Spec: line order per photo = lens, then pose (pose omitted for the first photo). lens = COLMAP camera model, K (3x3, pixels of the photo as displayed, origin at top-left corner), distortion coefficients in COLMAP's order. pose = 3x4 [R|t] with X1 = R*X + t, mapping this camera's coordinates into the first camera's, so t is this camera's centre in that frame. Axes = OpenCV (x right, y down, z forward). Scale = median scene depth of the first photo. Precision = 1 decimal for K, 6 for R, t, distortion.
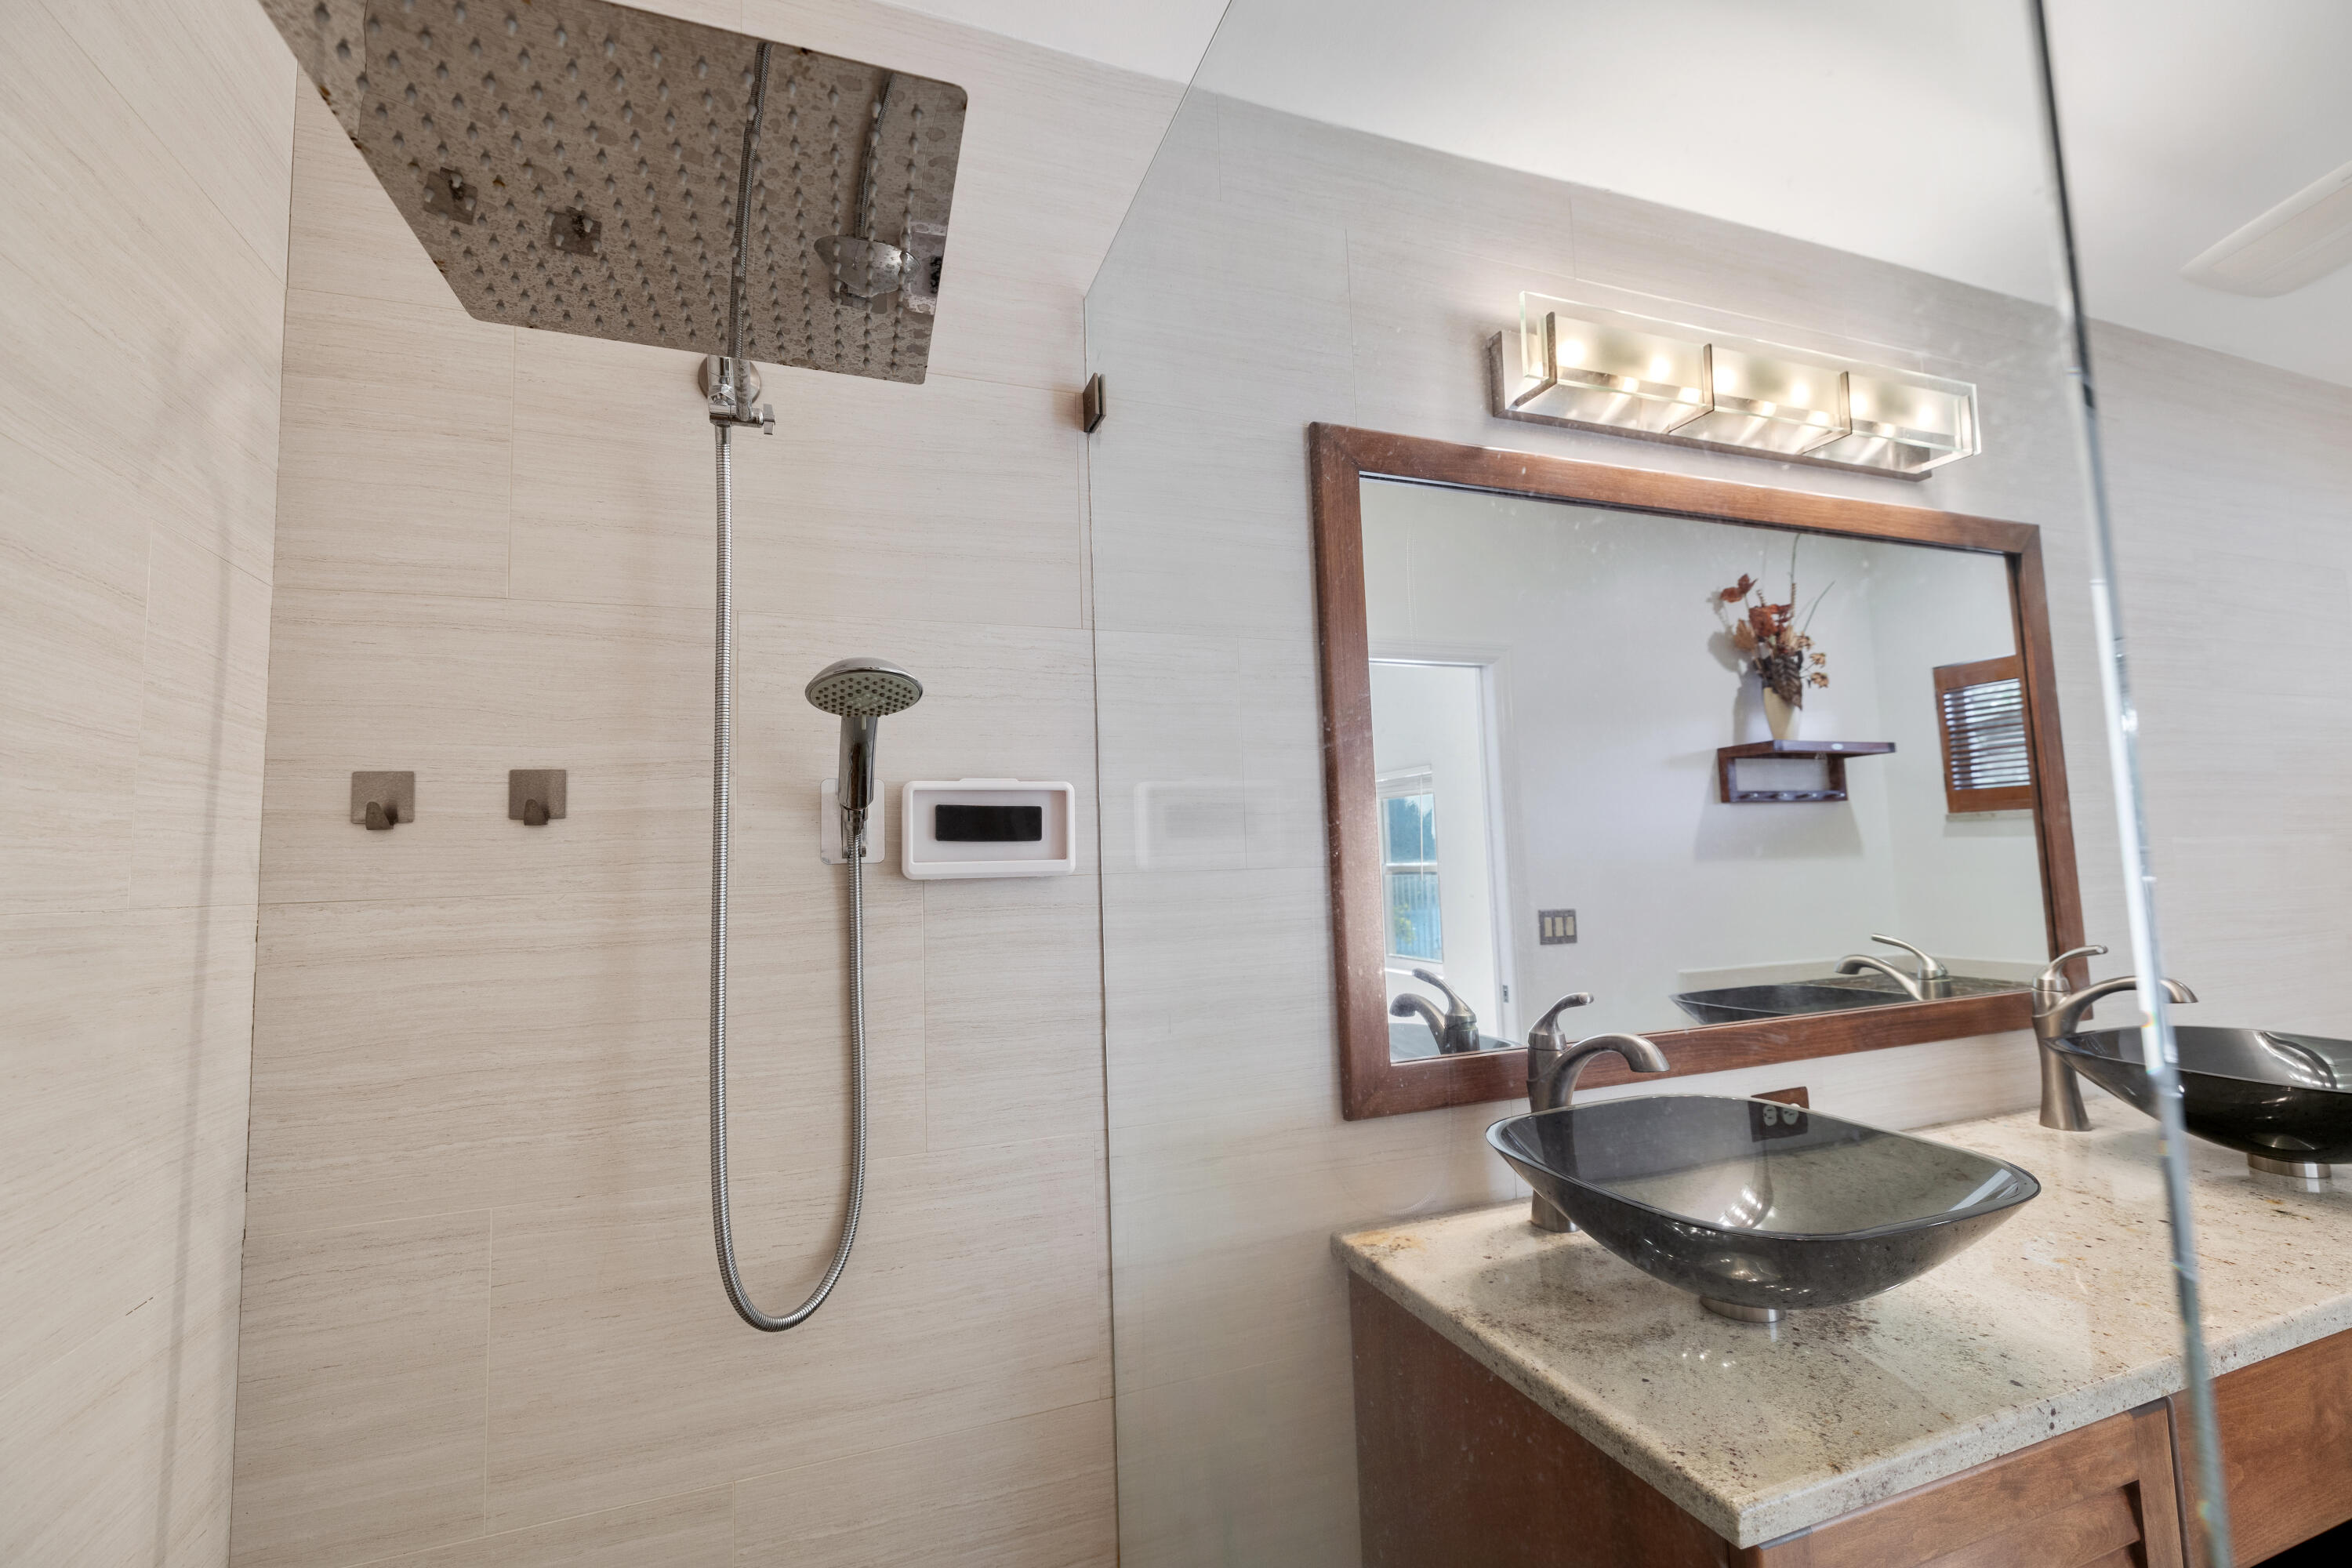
lens RADIAL K [[984.9, 0, 1155.4], [0, 984.9, 785.1], [0, 0, 1]] dist [-0.000801, -0.000338]
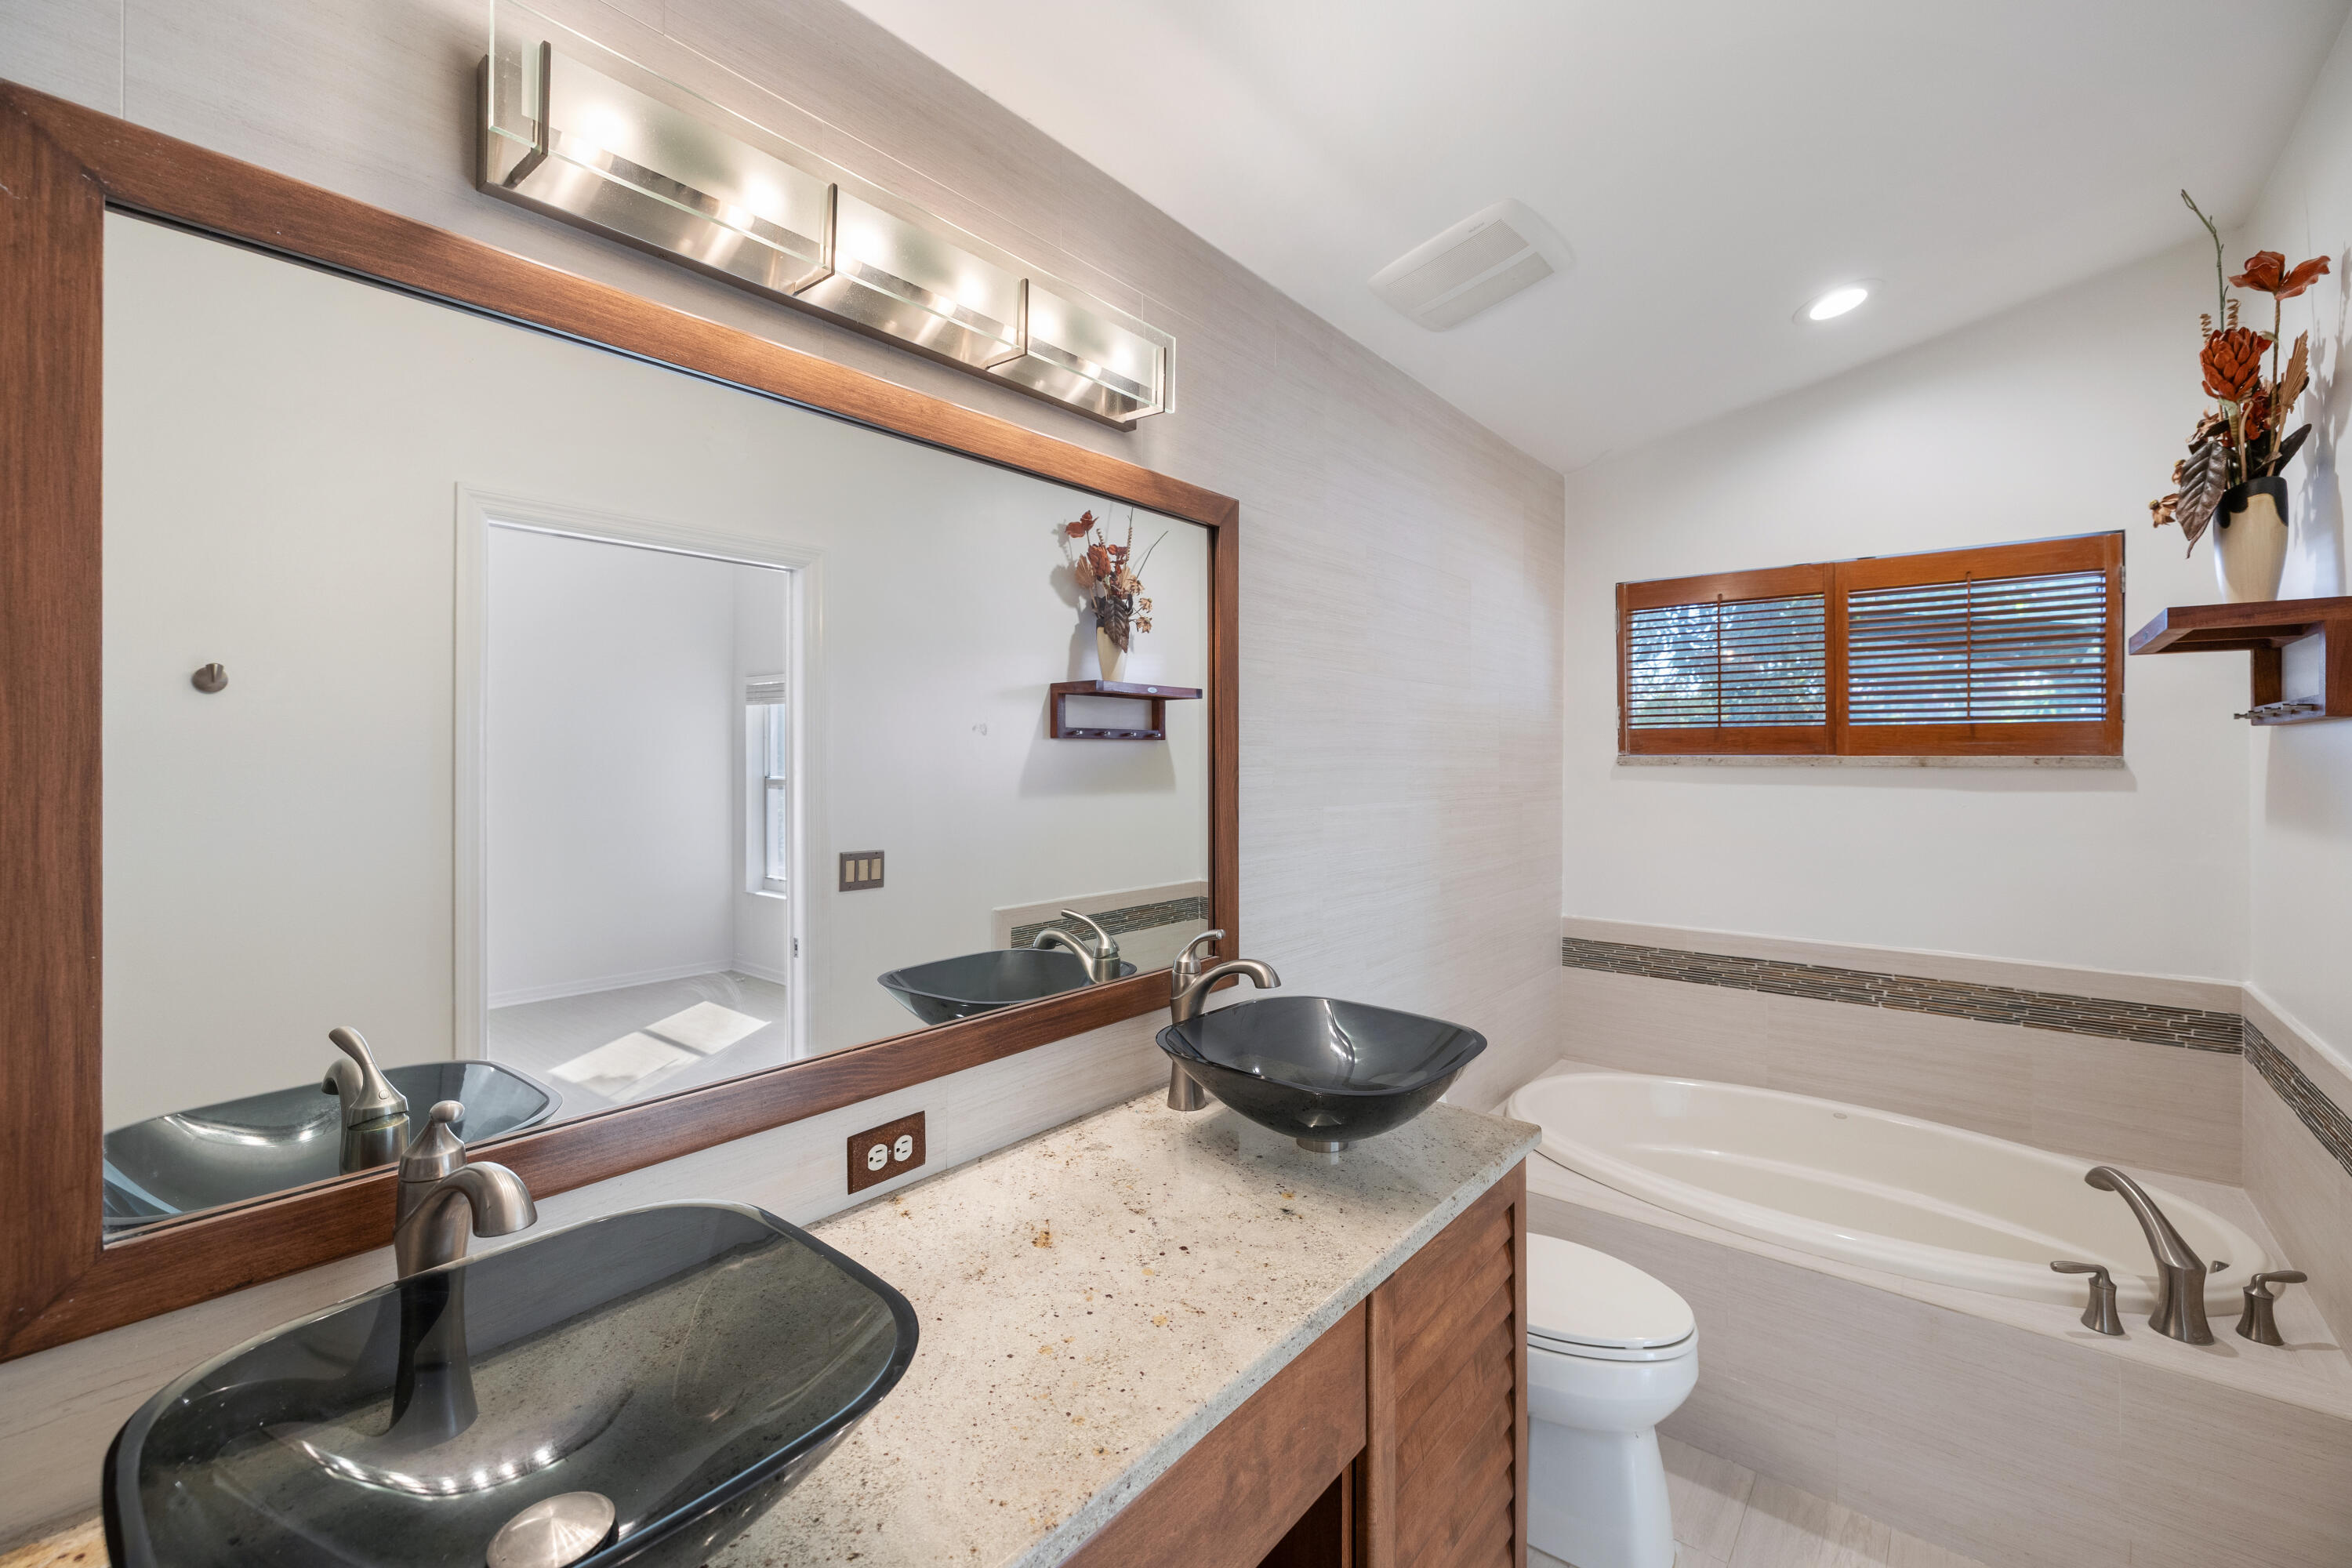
lens RADIAL K [[984.9, 0, 1171.3], [0, 984.9, 762.0], [0, 0, 1]] dist [-0.000801, -0.000338]
pose [[0.862292, 0.026036, 0.505741, 0.336054], [-0.067523, 0.995671, 0.063870, -0.058079], [-0.501889, -0.089224, 0.860318, 0.144356]]
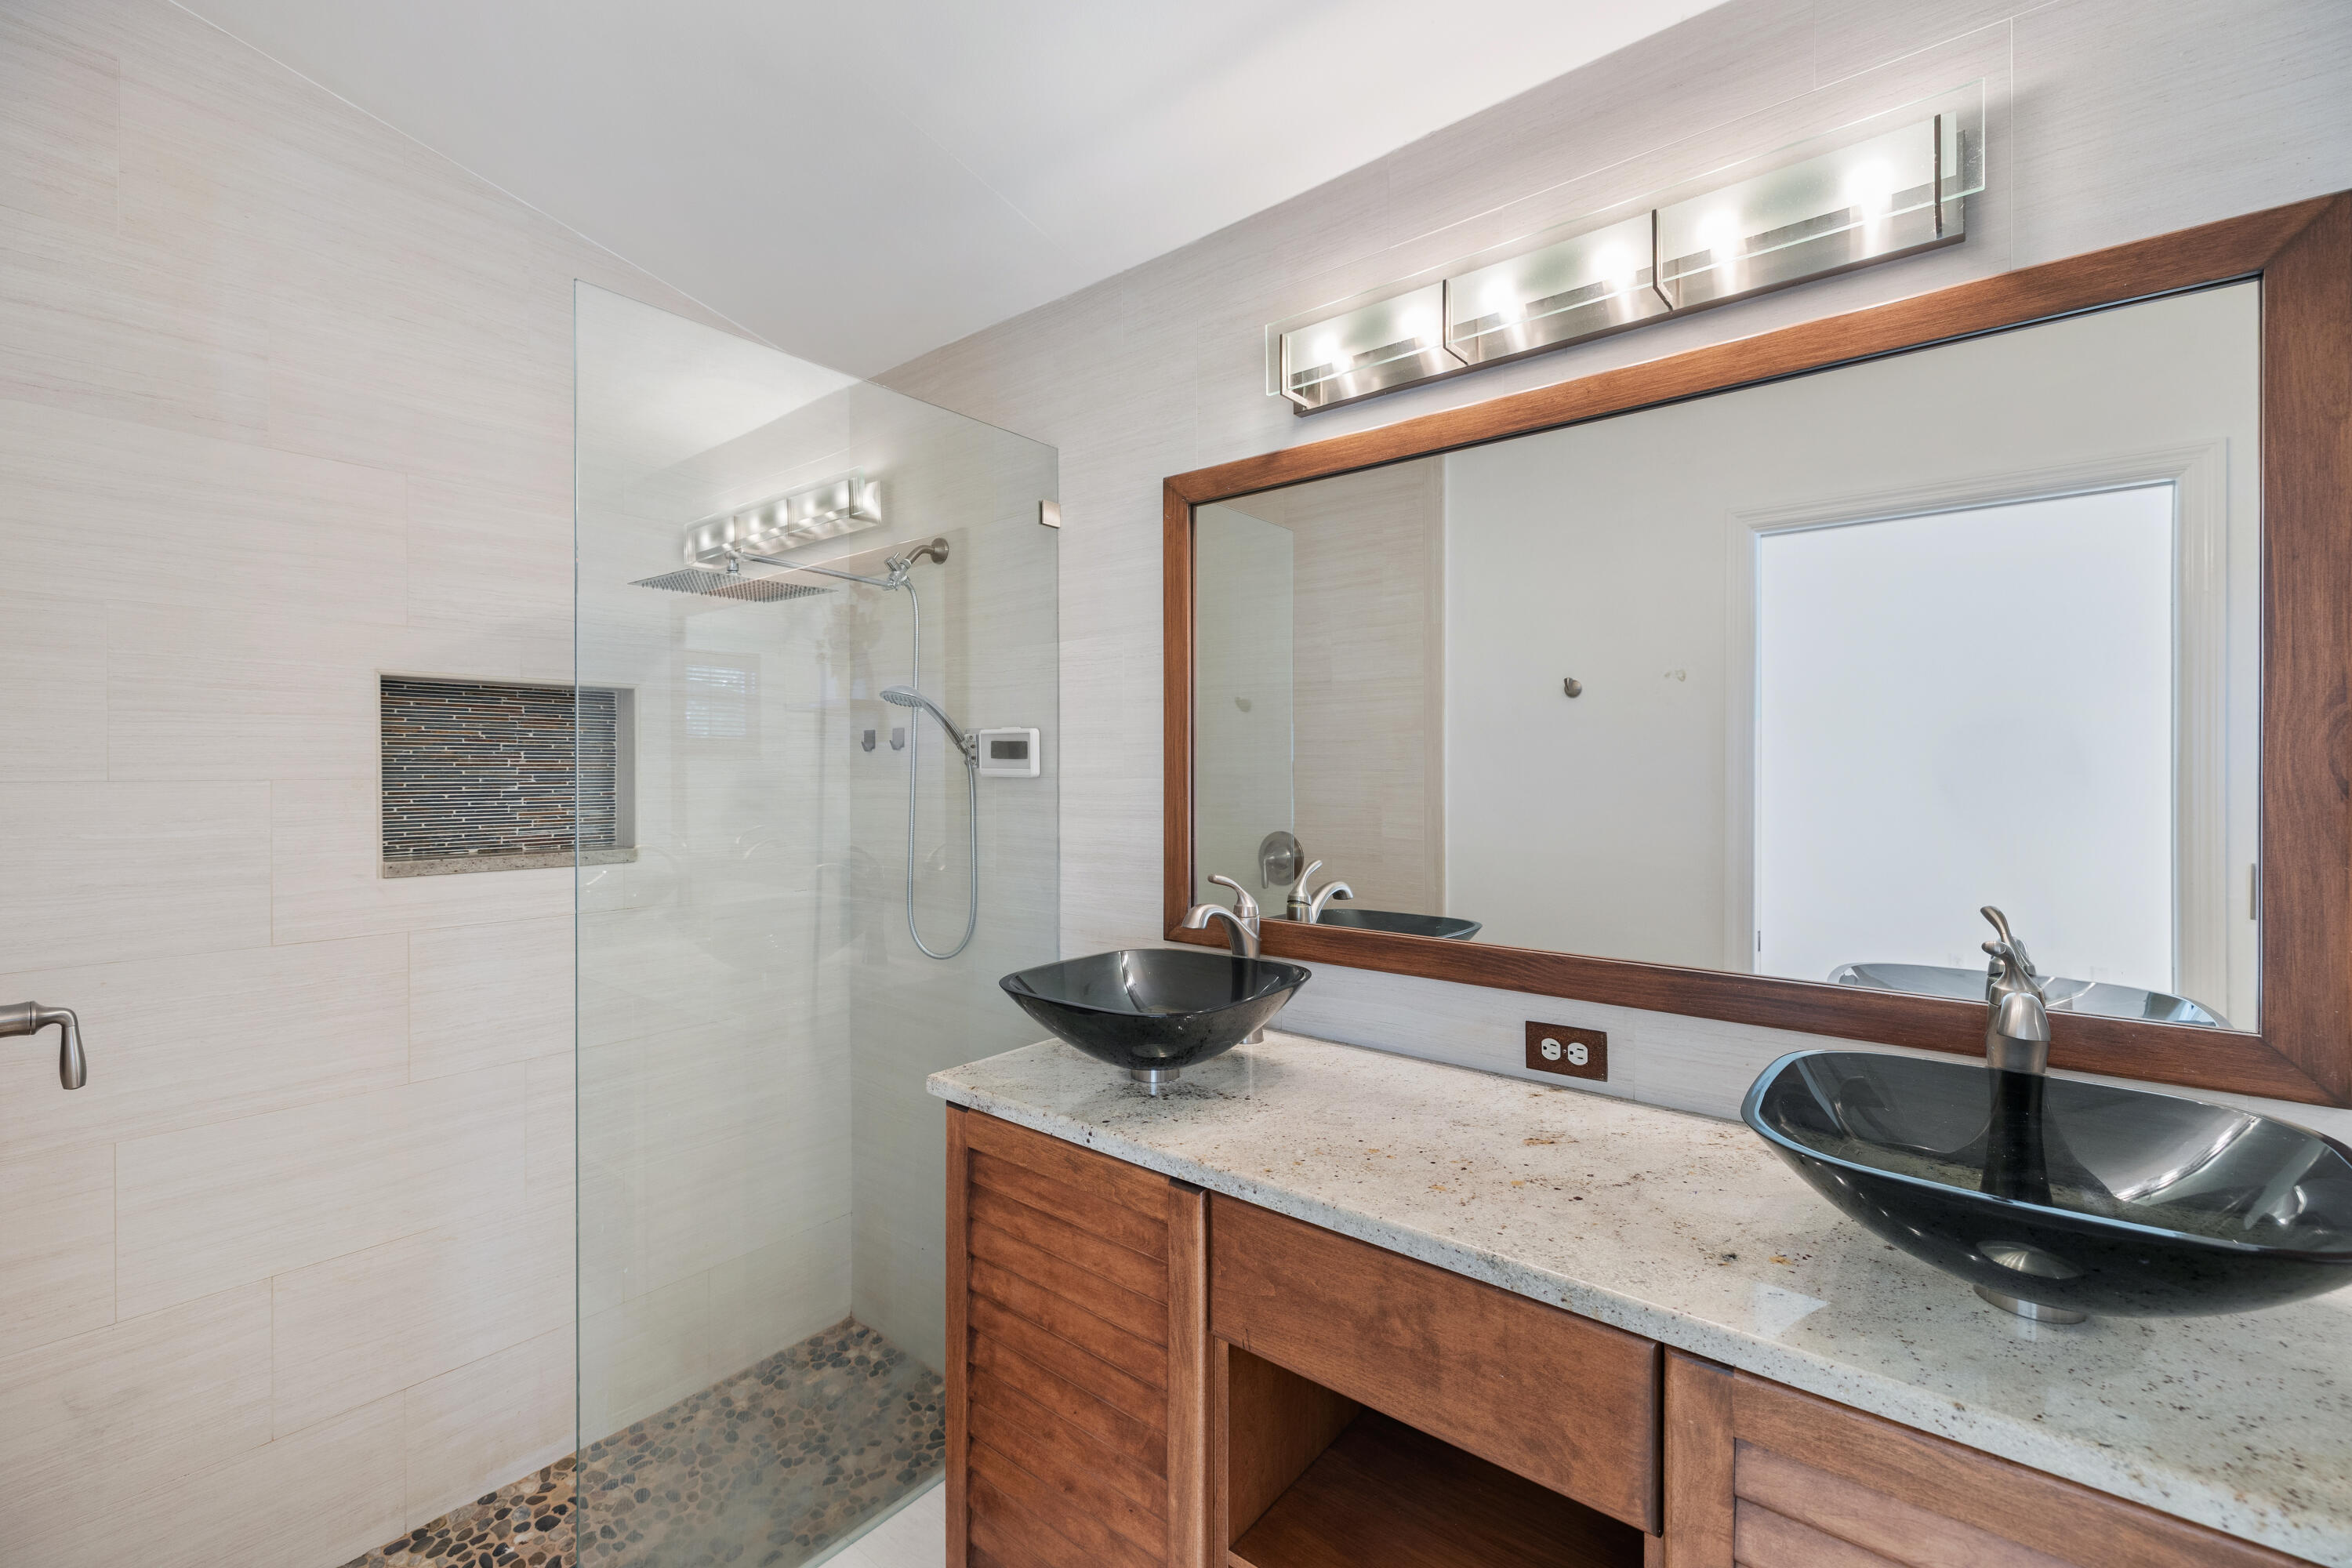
lens RADIAL K [[984.9, 0, 1166.3], [0, 984.9, 777.7], [0, 0, 1]] dist [-0.000801, -0.000338]
pose [[0.511572, 0.037084, -0.858440, 1.051157], [0.054683, 0.995638, 0.075597, -0.023479], [0.857498, -0.085615, 0.507313, 0.155951]]
